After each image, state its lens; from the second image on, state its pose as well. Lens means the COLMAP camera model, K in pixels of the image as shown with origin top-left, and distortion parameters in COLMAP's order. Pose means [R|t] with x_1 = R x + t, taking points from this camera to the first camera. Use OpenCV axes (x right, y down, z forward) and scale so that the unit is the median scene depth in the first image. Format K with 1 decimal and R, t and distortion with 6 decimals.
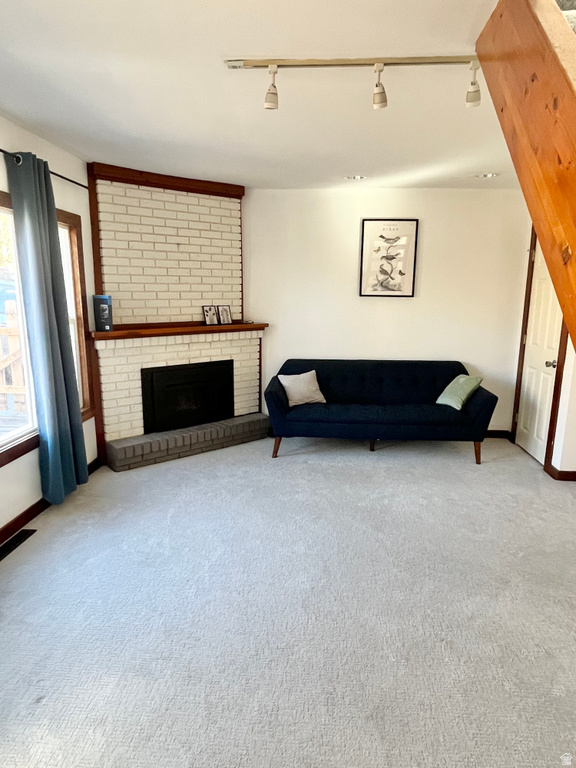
lens RADIAL K [[477.8, 0, 288.0], [0, 477.8, 384.0], [0, 0, 1]] dist [0.002070, 0.000440]
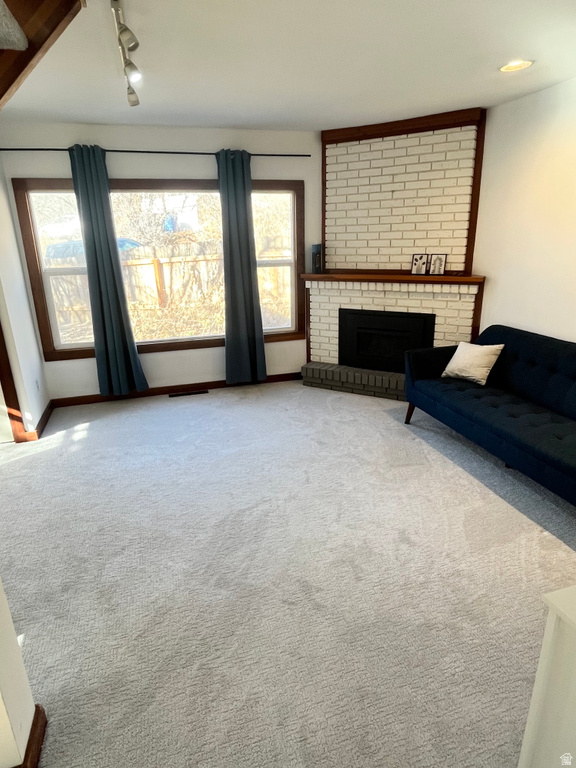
lens RADIAL K [[441.3, 0, 288.0], [0, 441.3, 384.0], [0, 0, 1]] dist [-0.018706, -0.001146]
pose [[0.360418, 0.279875, -0.889814, 0.618596], [-0.154698, 0.958651, 0.238866, -0.087062], [0.919873, 0.051561, 0.388811, 0.444372]]
